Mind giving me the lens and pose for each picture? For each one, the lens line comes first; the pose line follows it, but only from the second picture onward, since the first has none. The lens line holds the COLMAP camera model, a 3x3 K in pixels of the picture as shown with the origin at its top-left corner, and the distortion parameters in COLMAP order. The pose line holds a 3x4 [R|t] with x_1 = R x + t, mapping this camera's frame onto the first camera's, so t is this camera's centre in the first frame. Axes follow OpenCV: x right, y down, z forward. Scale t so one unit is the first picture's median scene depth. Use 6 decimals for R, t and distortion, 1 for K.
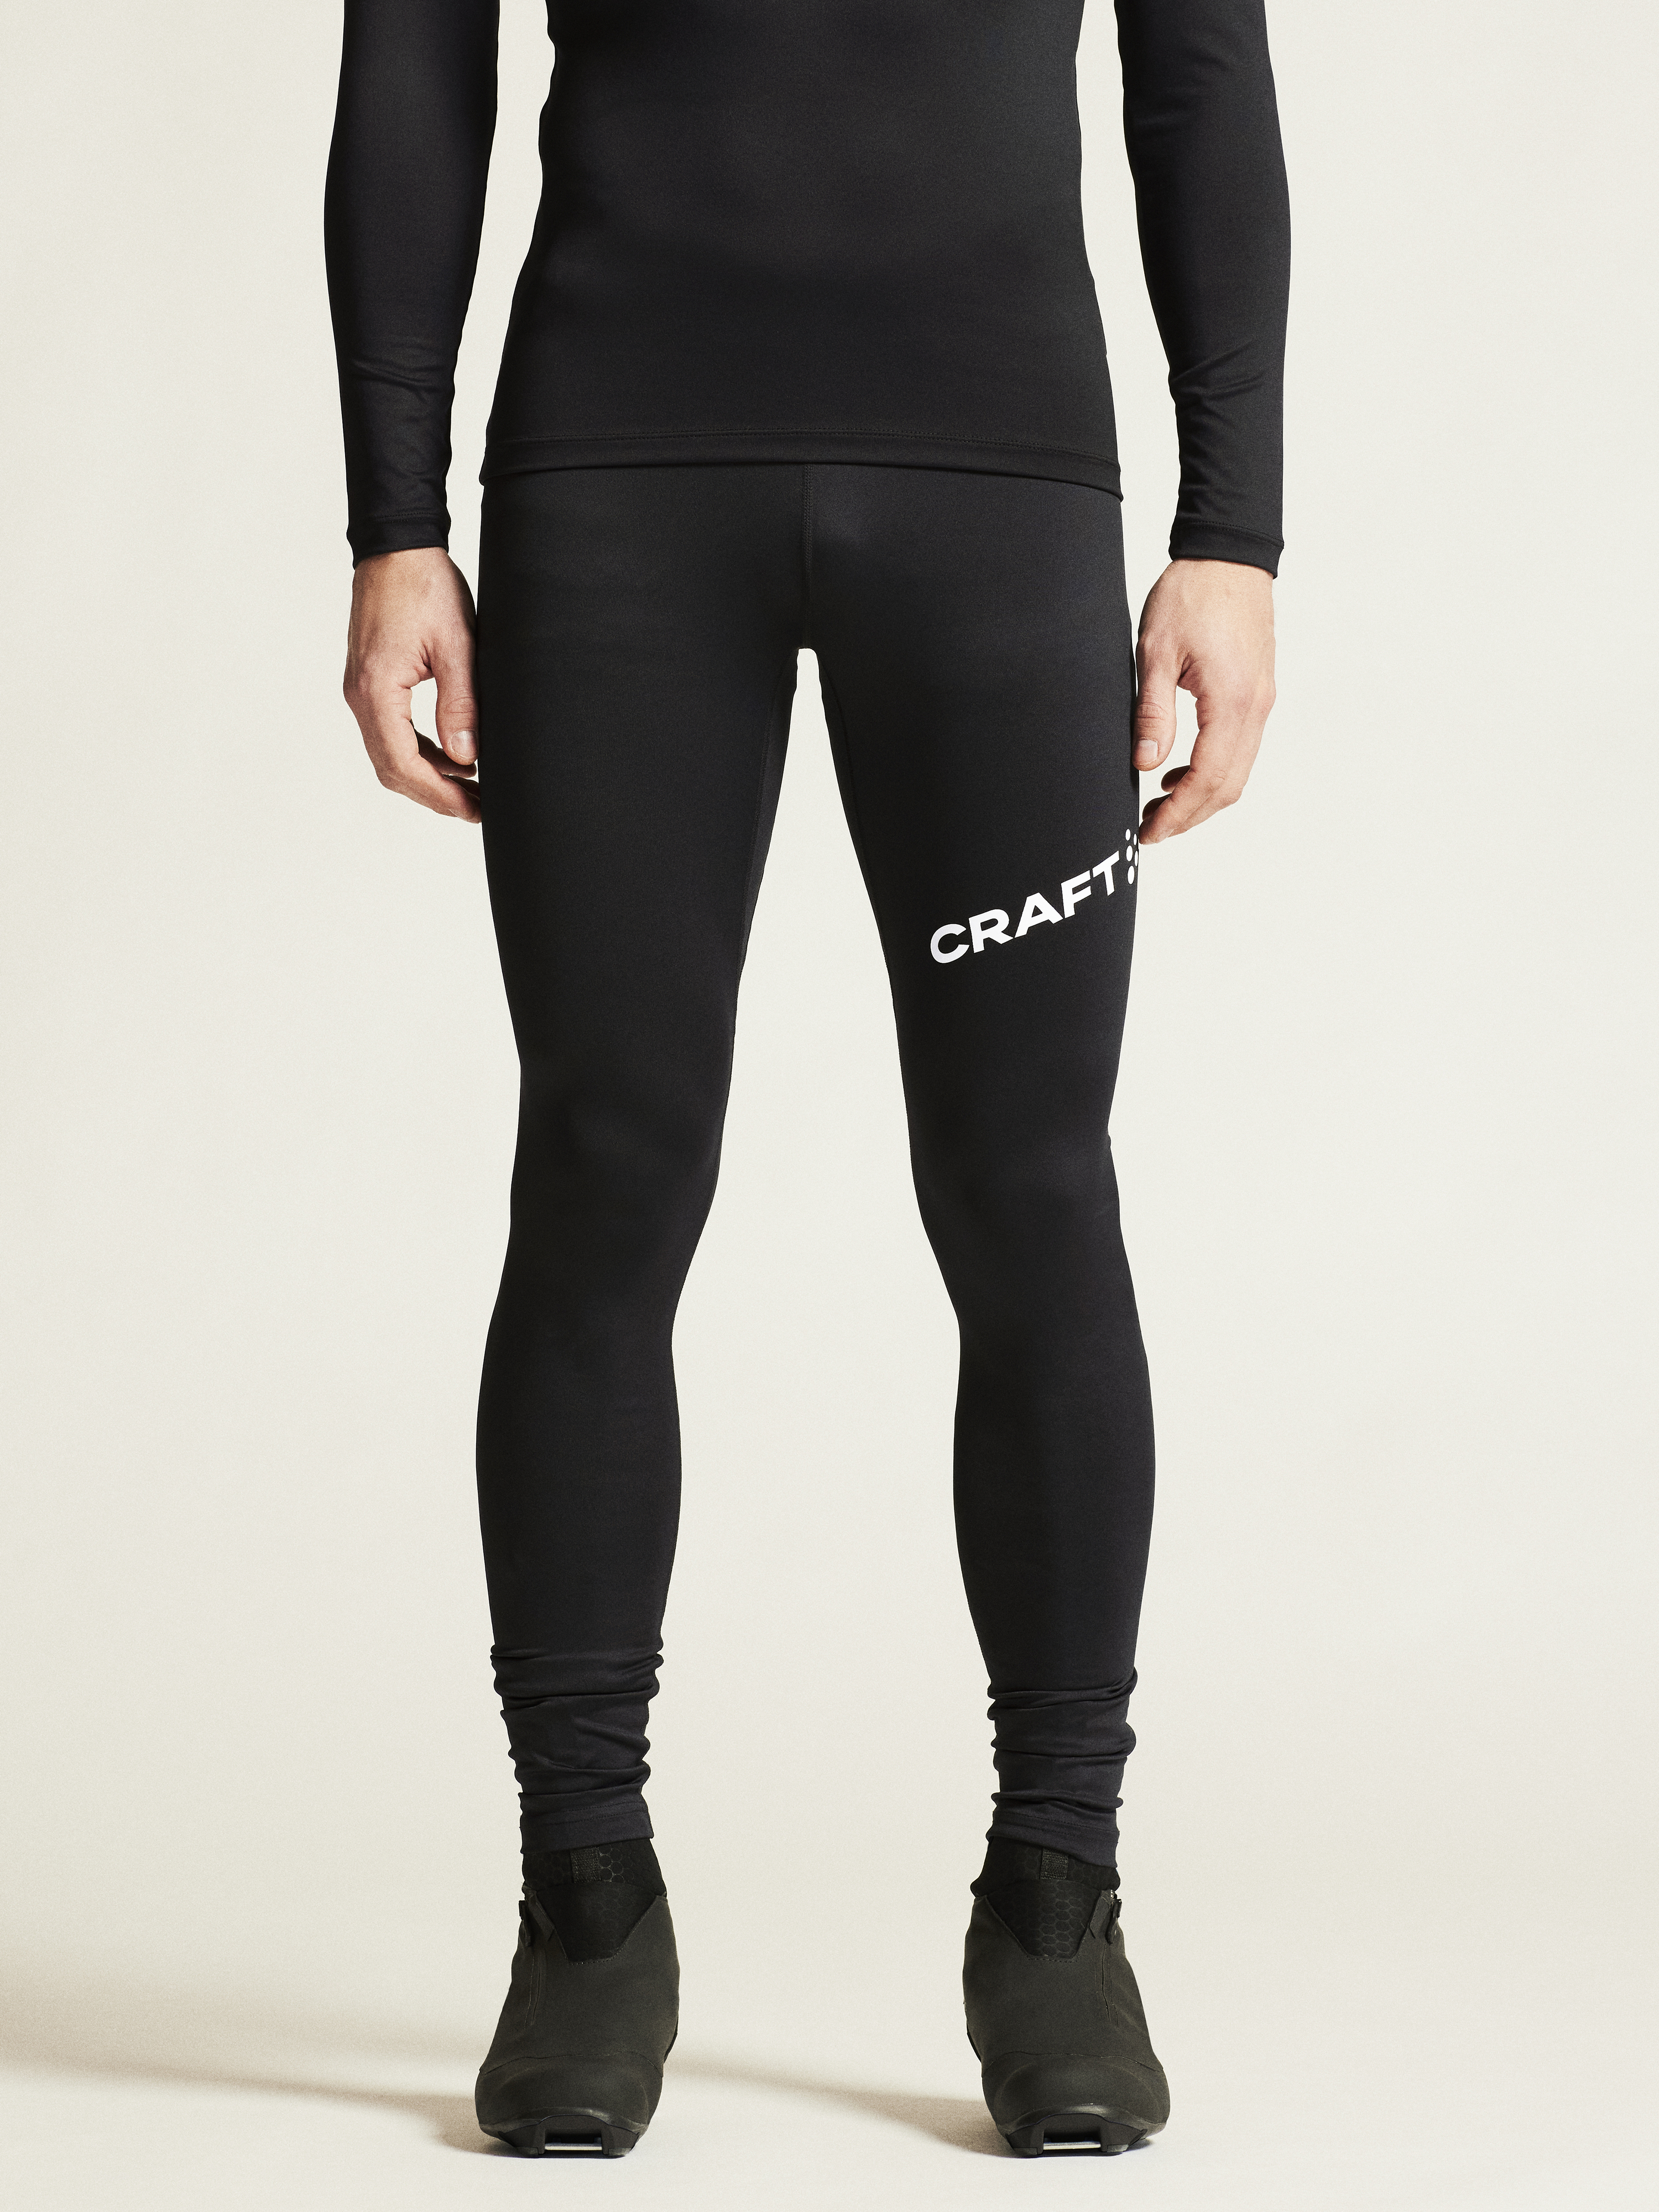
lens RADIAL K [[5806.0, 0, 829.5], [0, 5806.0, 1106.0], [0, 0, 1]] dist [-0.334452, 0.451098]
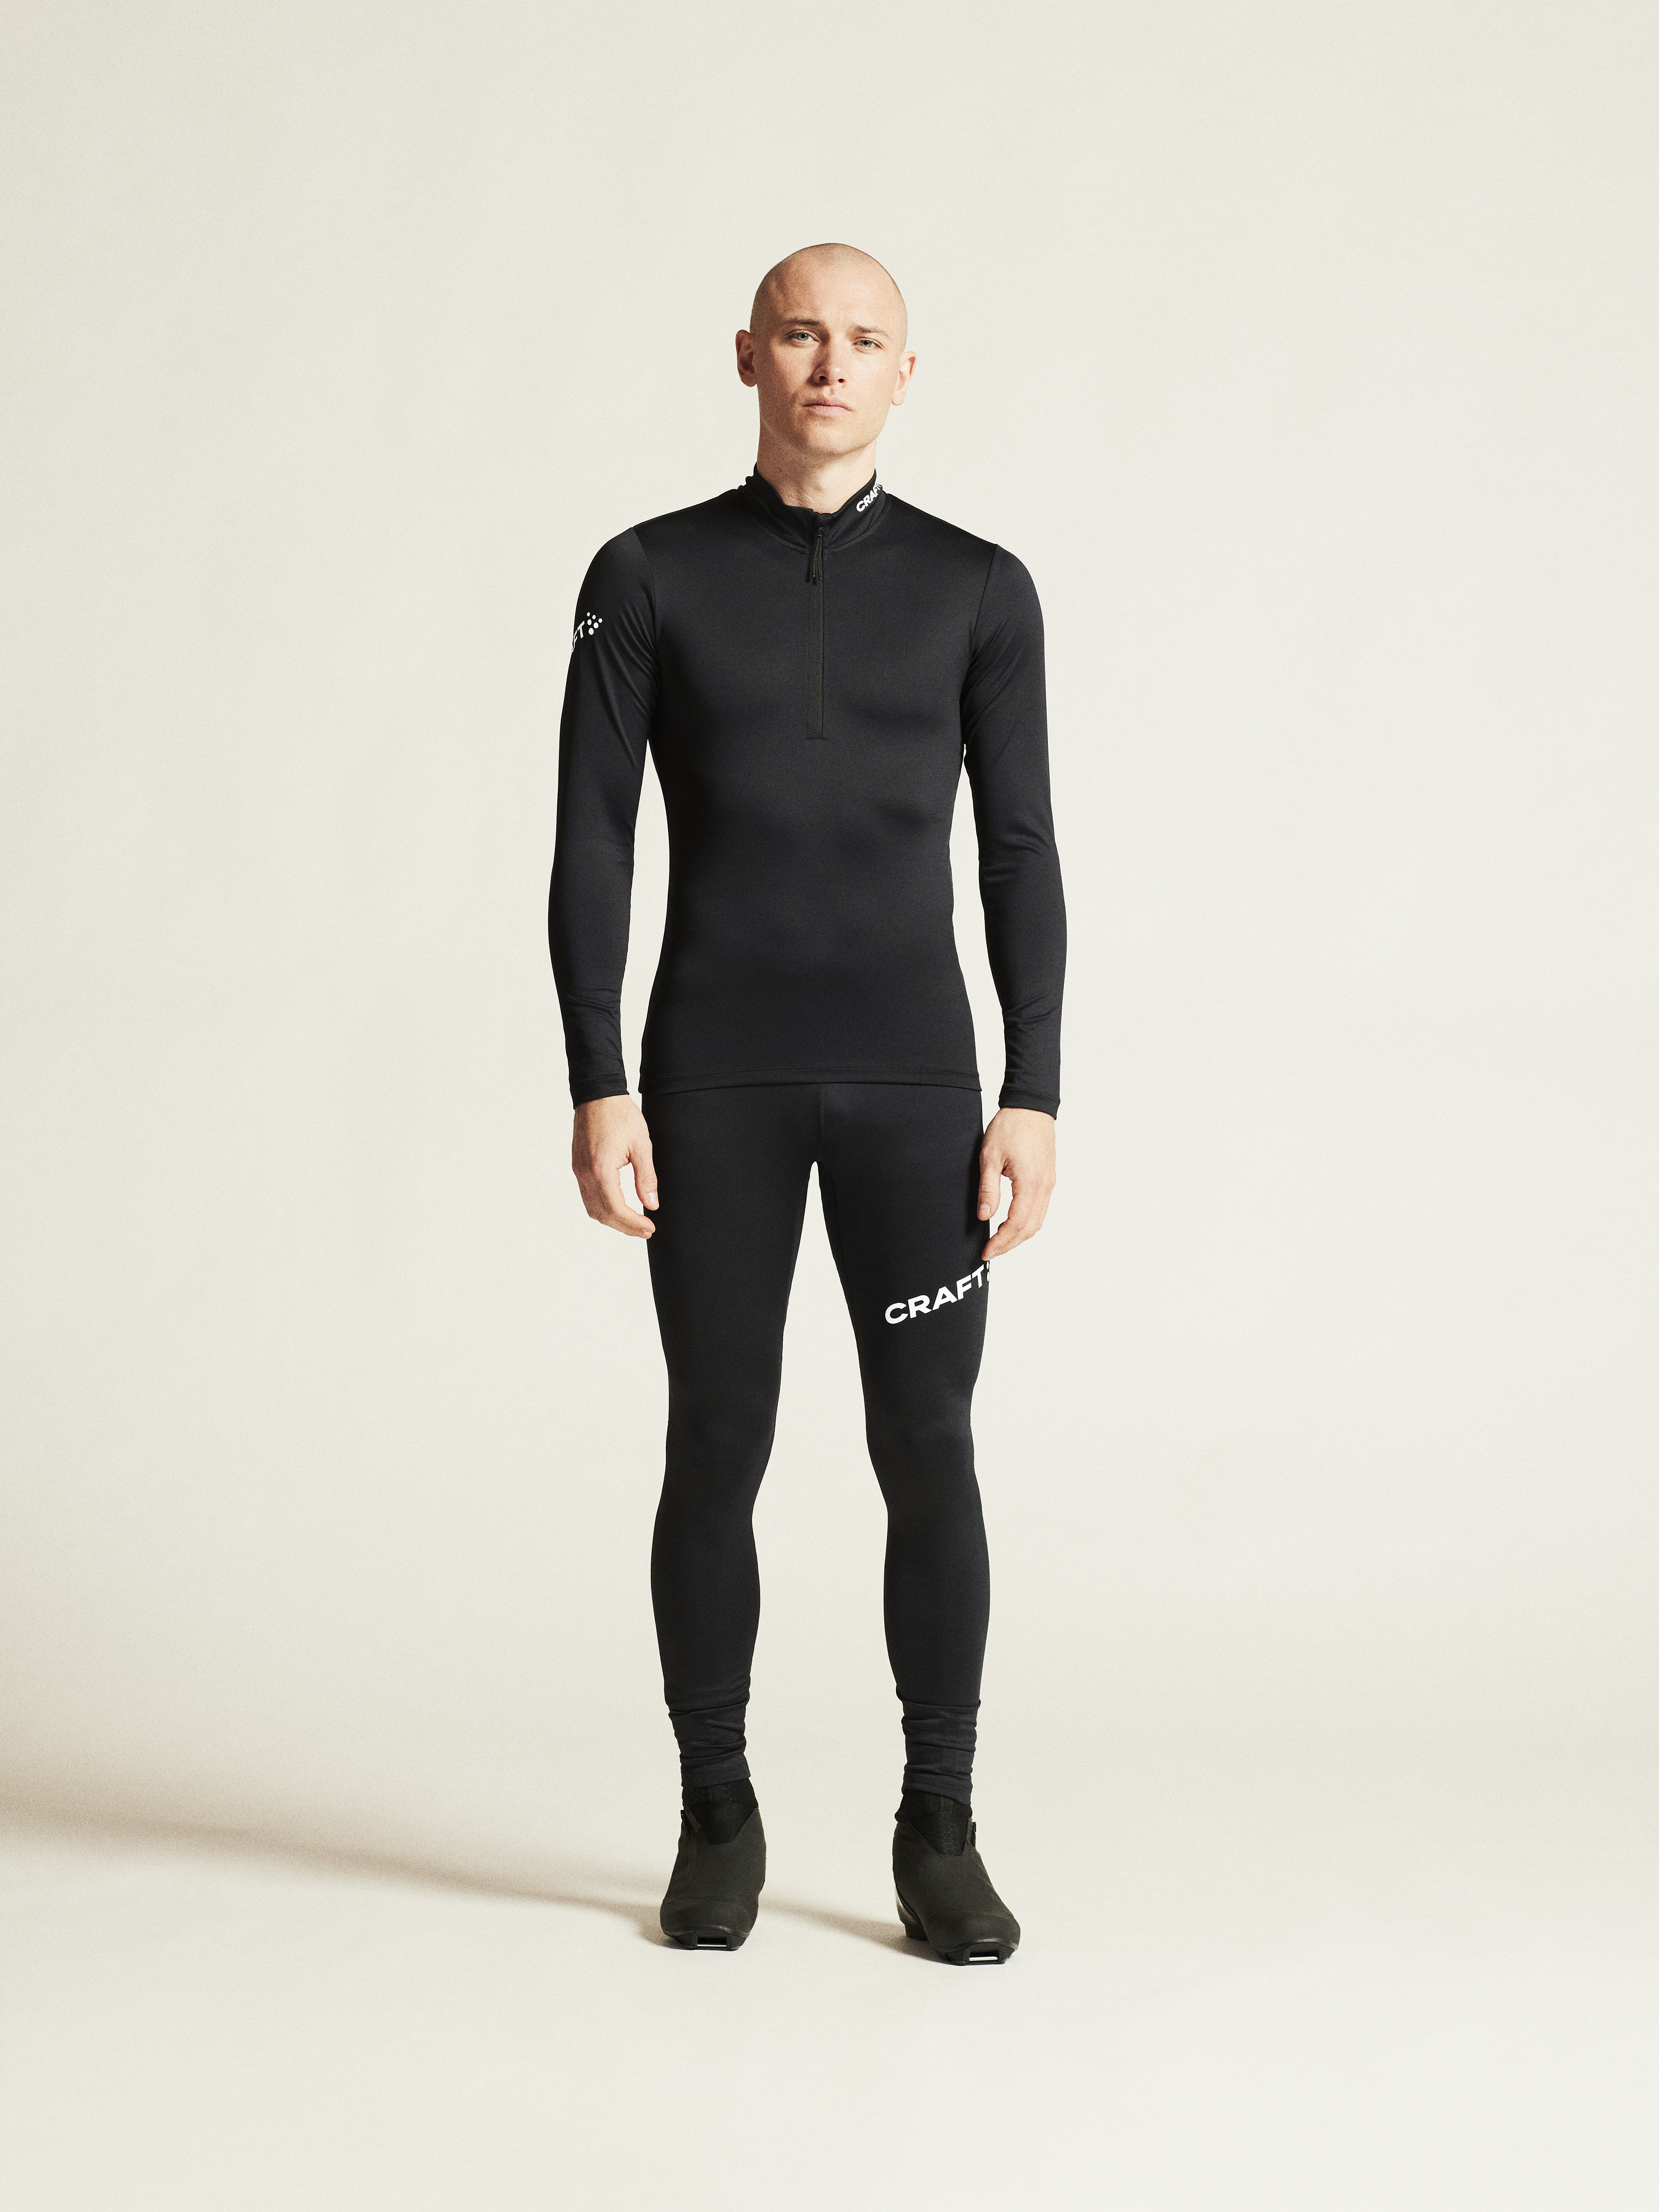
lens RADIAL K [[5806.0, 0, 829.5], [0, 5806.0, 1106.0], [0, 0, 1]] dist [-0.334452, 0.451098]
pose [[0.993064, -0.000662, 0.117577, -0.223626], [0.007243, 0.998430, -0.055549, 0.010013], [-0.117355, 0.056015, 0.991509, -0.893640]]
